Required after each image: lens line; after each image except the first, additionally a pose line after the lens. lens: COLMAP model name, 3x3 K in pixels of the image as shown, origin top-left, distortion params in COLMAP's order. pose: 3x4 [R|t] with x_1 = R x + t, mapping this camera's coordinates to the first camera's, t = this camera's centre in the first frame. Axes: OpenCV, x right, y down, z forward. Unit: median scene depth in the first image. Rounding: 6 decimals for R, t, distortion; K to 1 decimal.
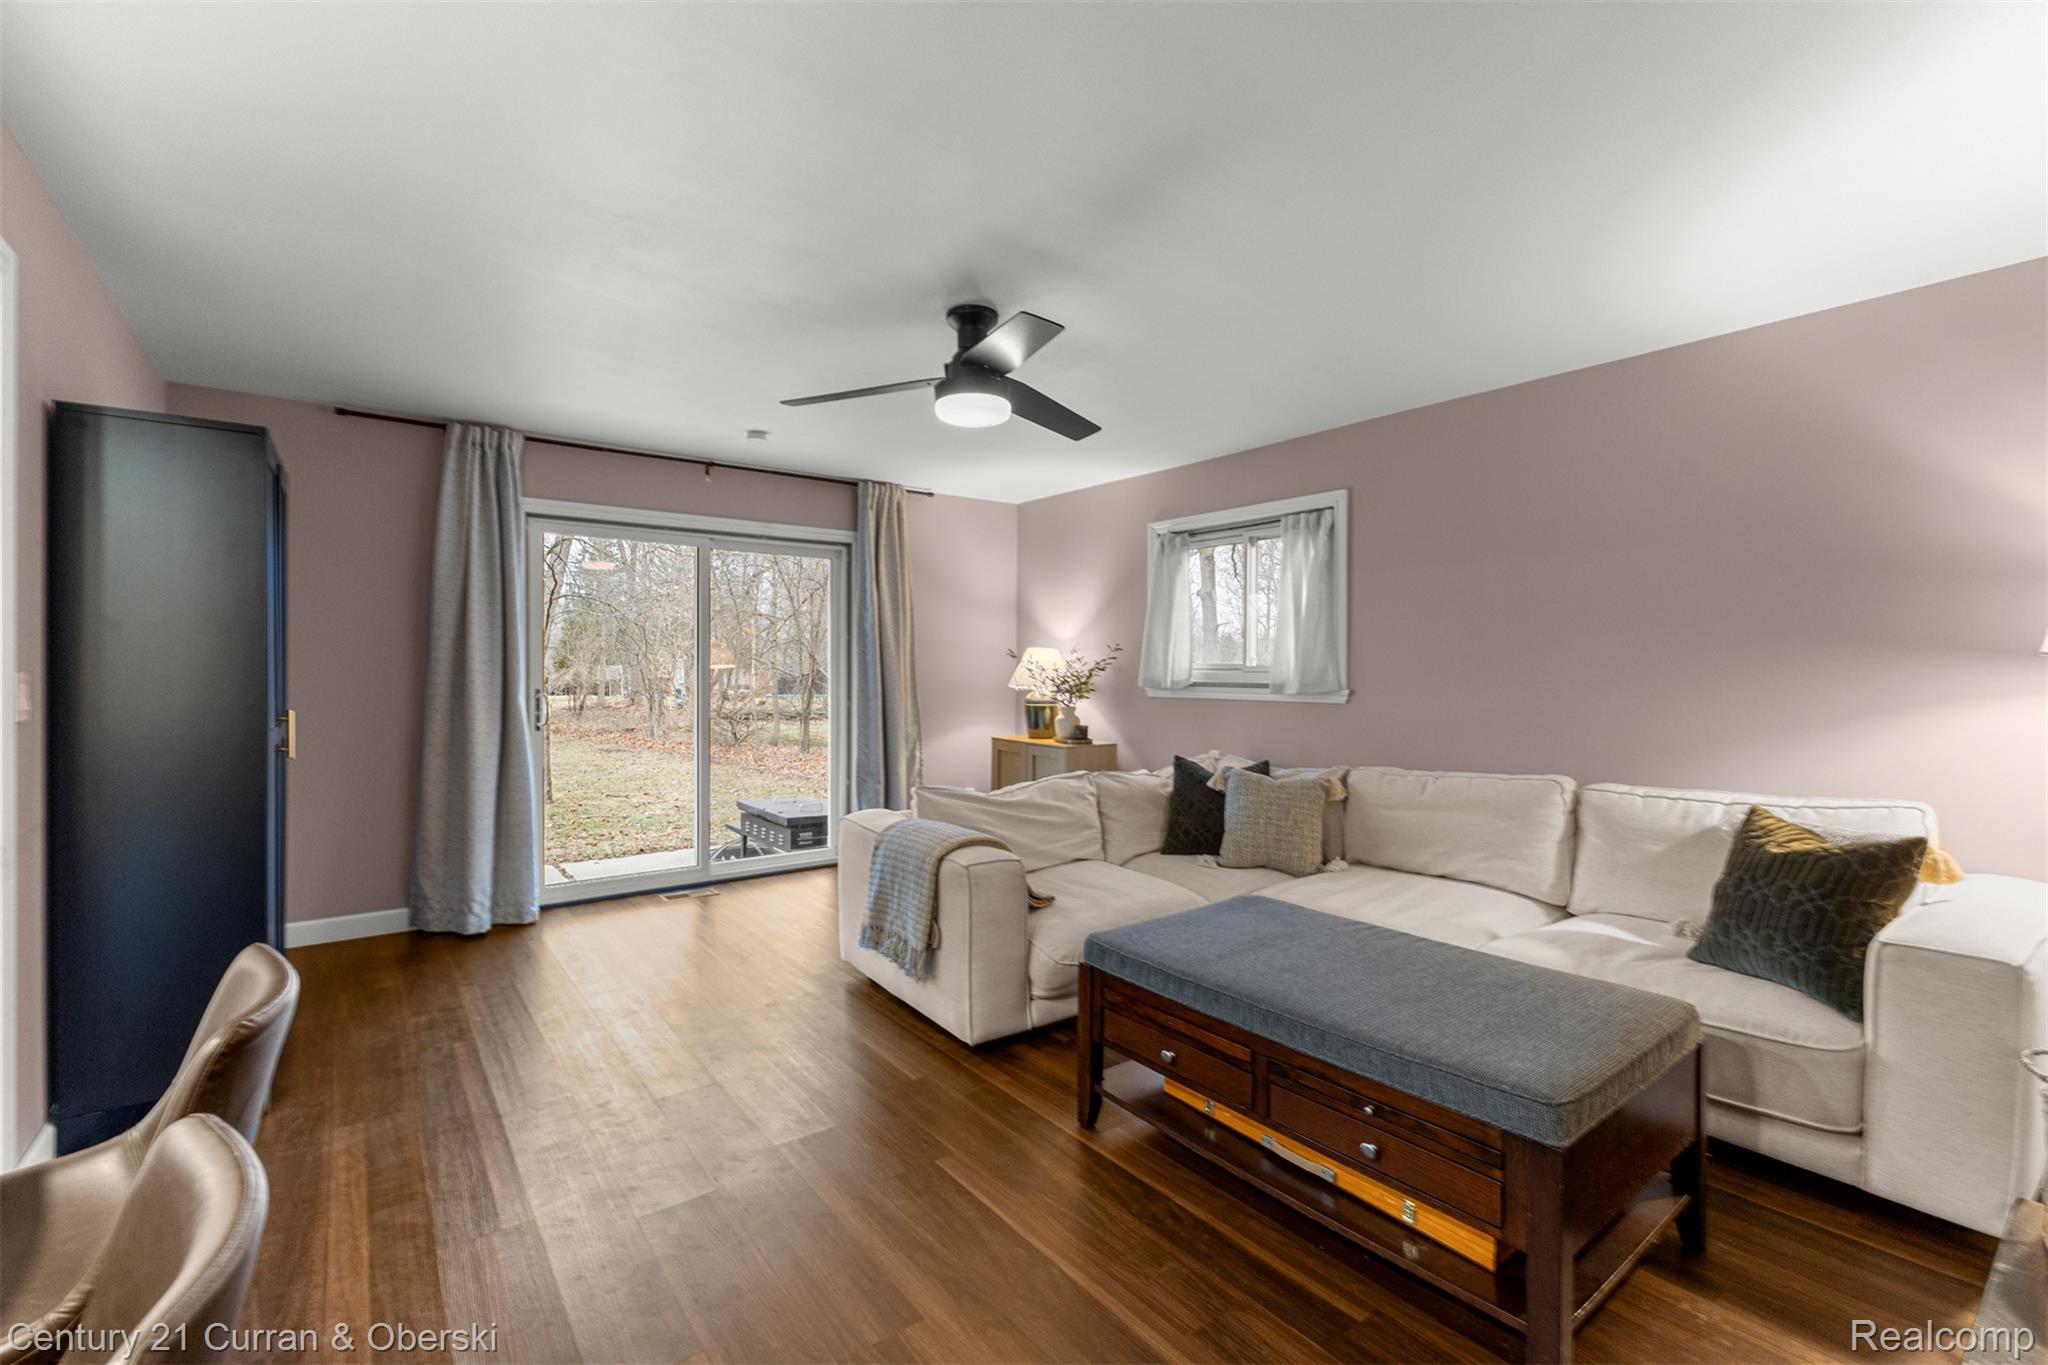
lens RADIAL K [[876.8, 0, 1024.0], [0, 876.8, 682.5], [0, 0, 1]] dist [0.022779, 0.000087]
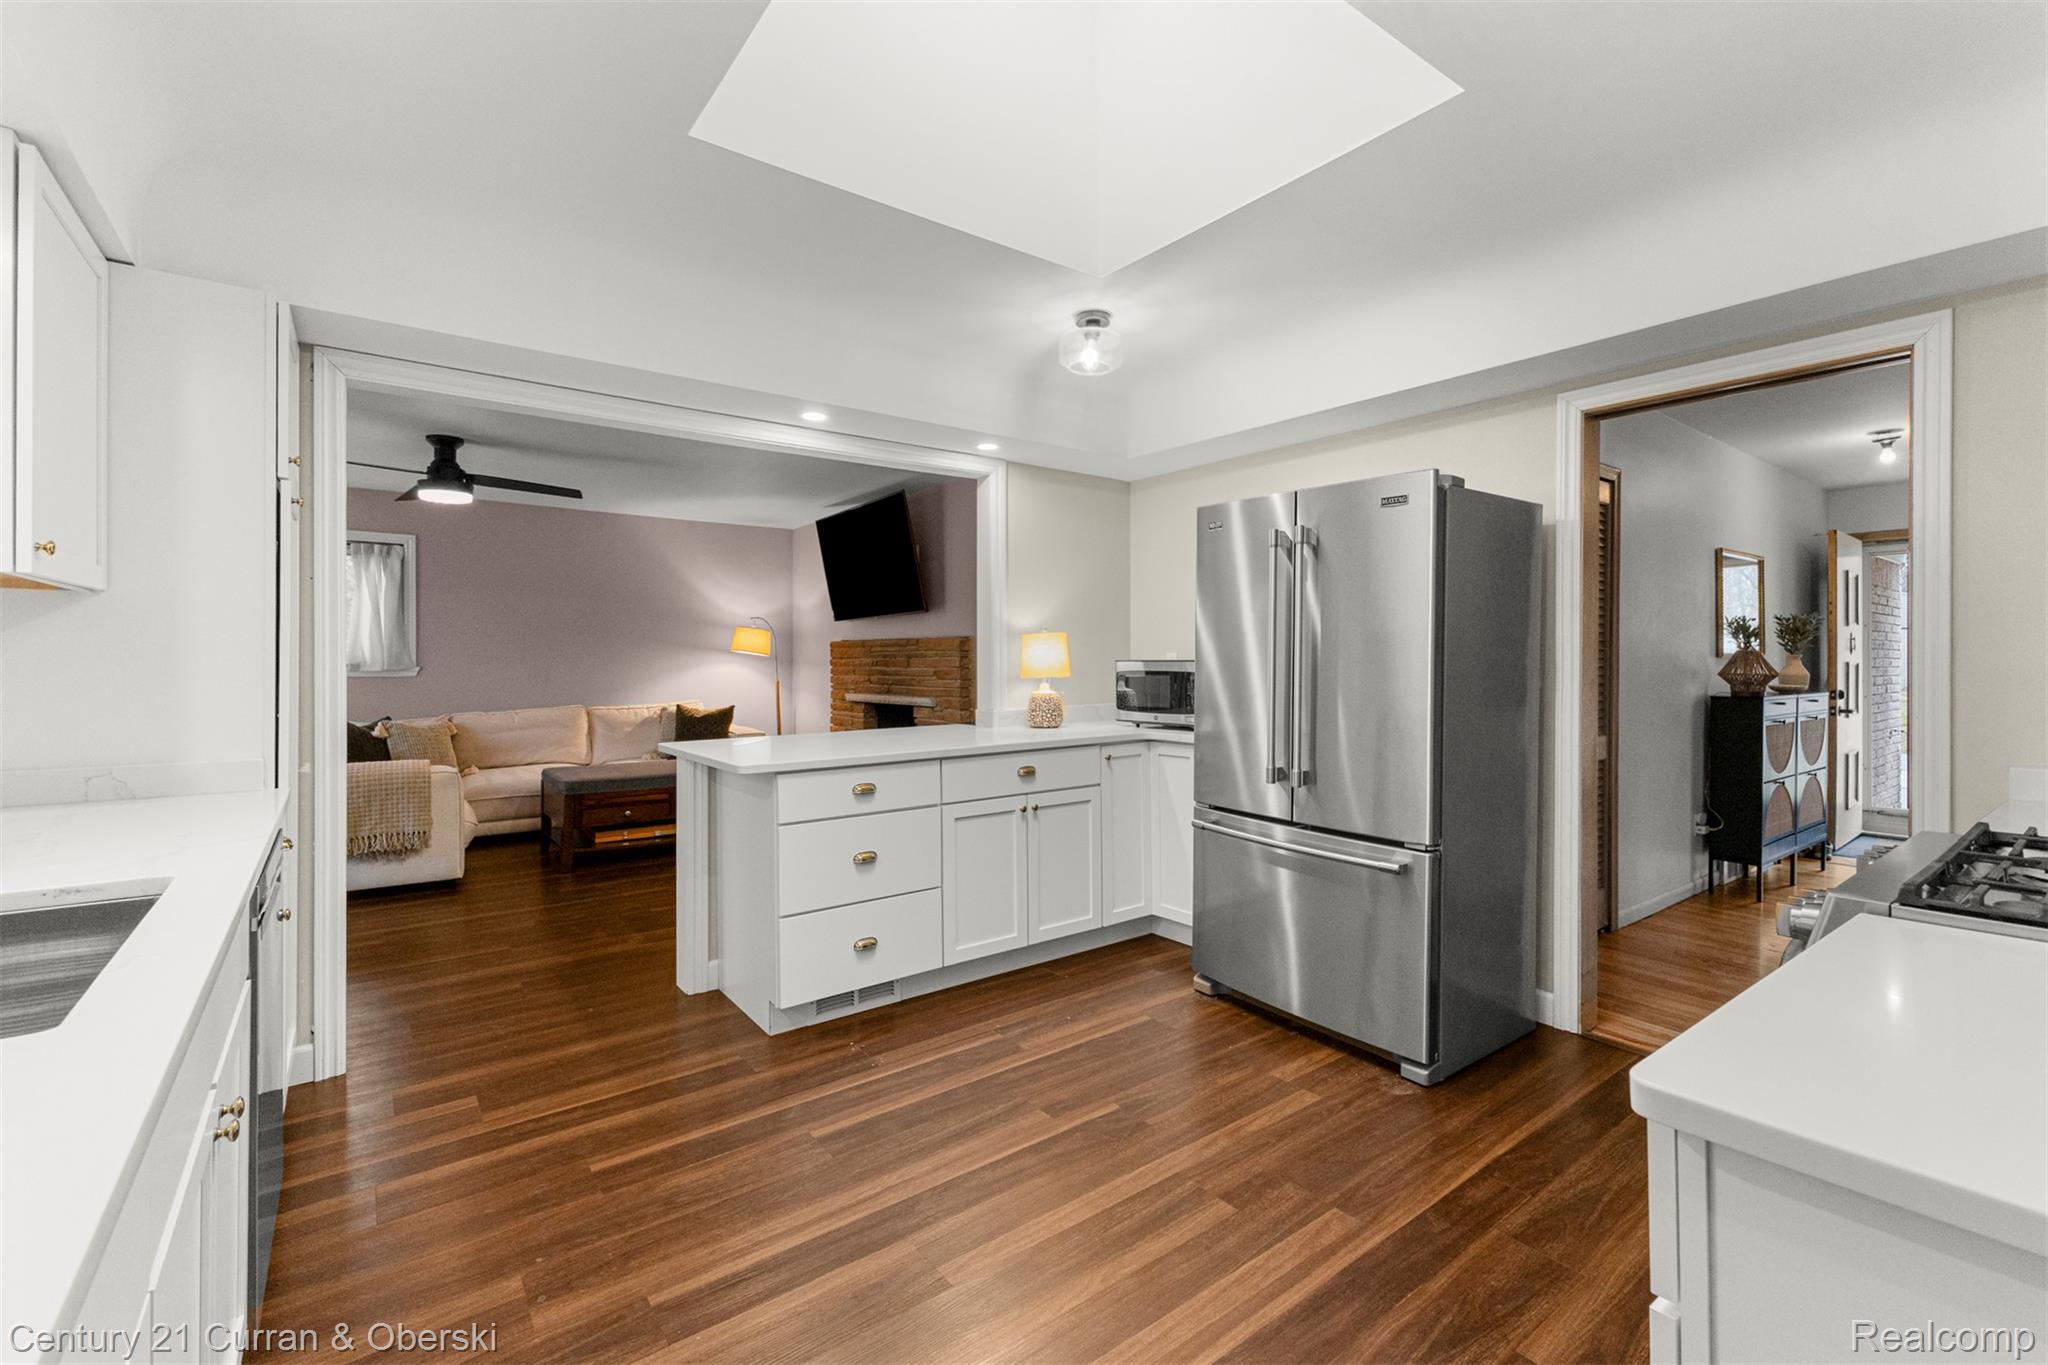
lens RADIAL K [[876.8, 0, 1024.0], [0, 876.8, 682.5], [0, 0, 1]] dist [0.022779, 0.000087]
pose [[0.020251, -0.035142, 0.999177, -1.548713], [0.002962, 0.999380, 0.035089, -0.020681], [-0.999791, 0.002249, 0.020343, -0.115892]]
